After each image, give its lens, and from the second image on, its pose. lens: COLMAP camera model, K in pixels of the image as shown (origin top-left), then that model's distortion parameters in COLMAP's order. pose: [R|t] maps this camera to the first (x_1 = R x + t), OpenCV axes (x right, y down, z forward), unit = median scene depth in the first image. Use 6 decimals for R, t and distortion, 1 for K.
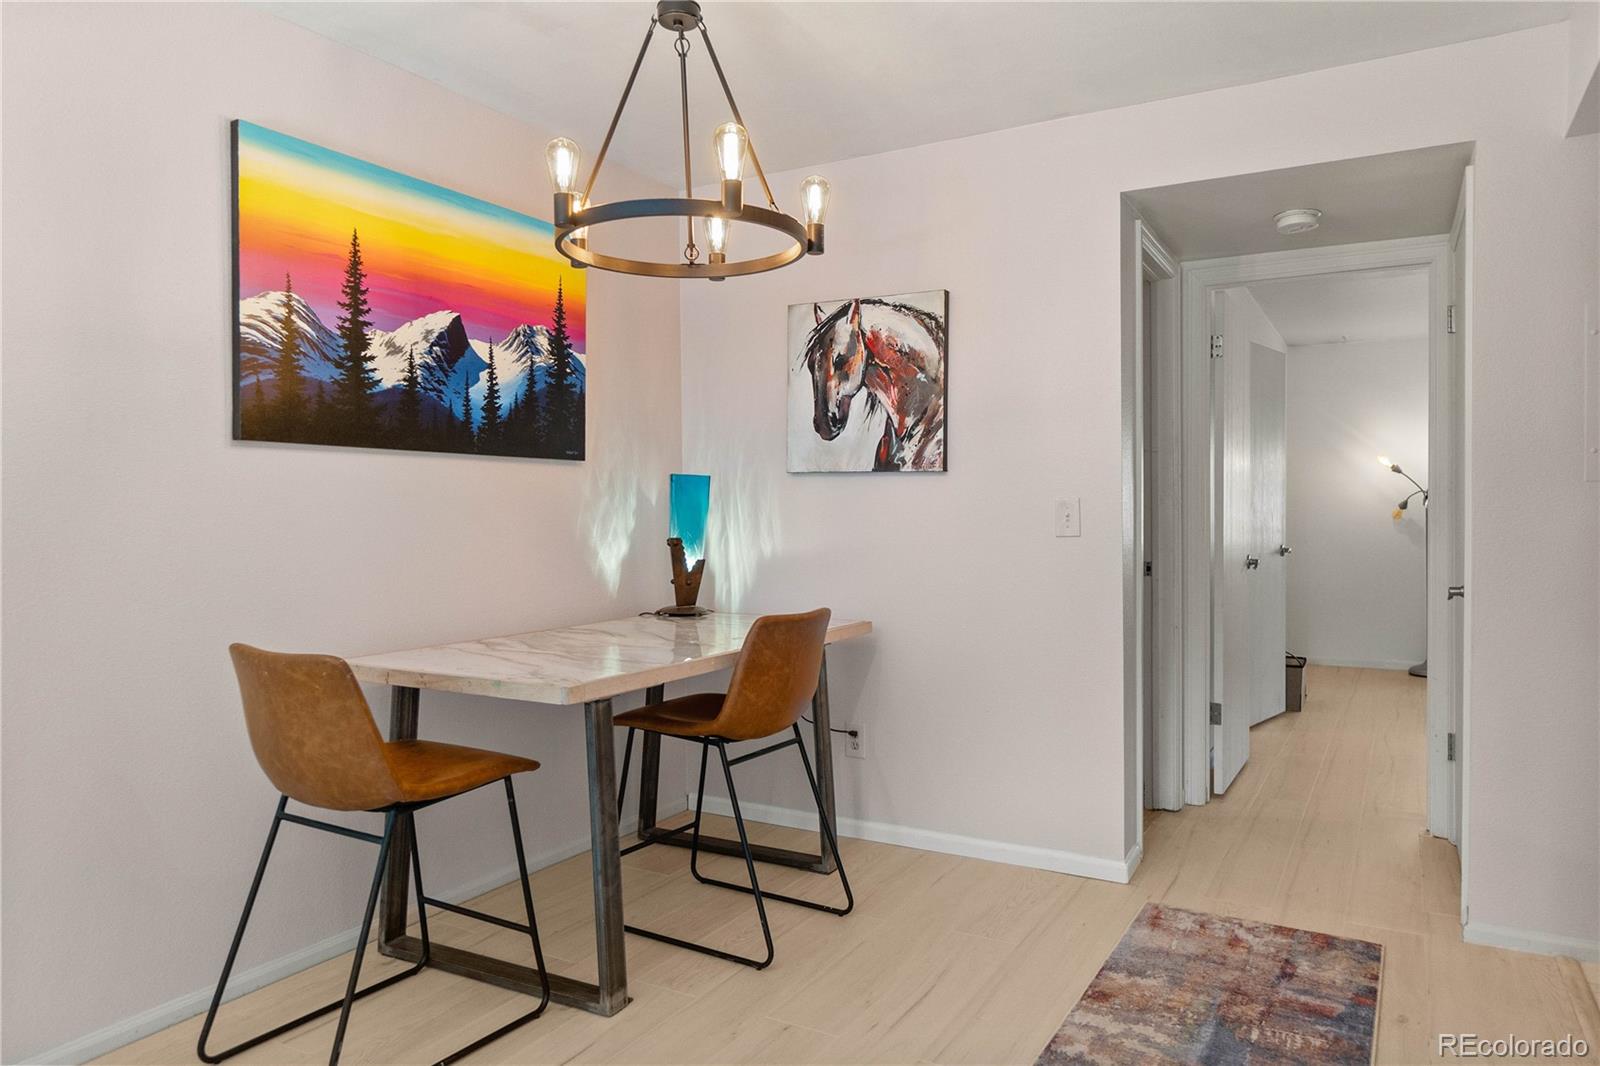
lens RADIAL K [[1050.7, 0, 793.4], [0, 1050.7, 533.2], [0, 0, 1]] dist [-0.004583, 0.000154]
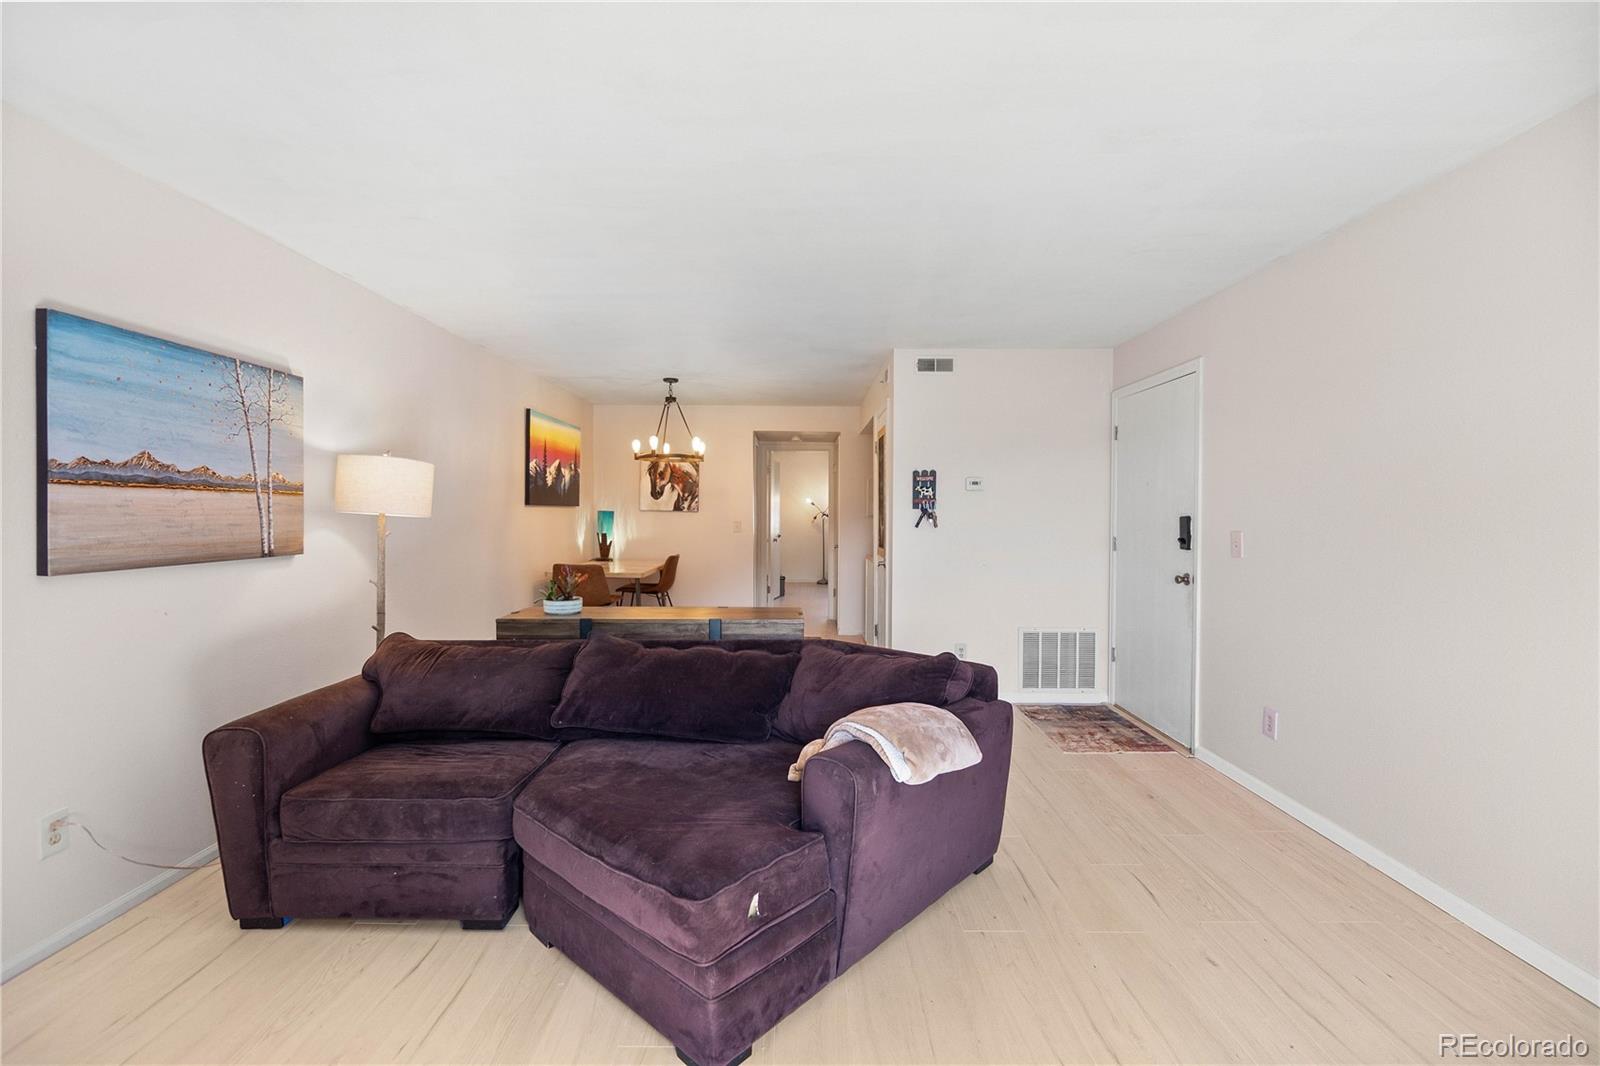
lens RADIAL K [[694.3, 0, 805.2], [0, 694.3, 520.0], [0, 0, 1]] dist [-0.012224, 0.002654]
pose [[0.861708, 0.003256, 0.507394, -0.616864], [0.001419, 0.999960, -0.008828, -0.014201], [-0.507402, 0.008327, 0.861669, -0.922618]]
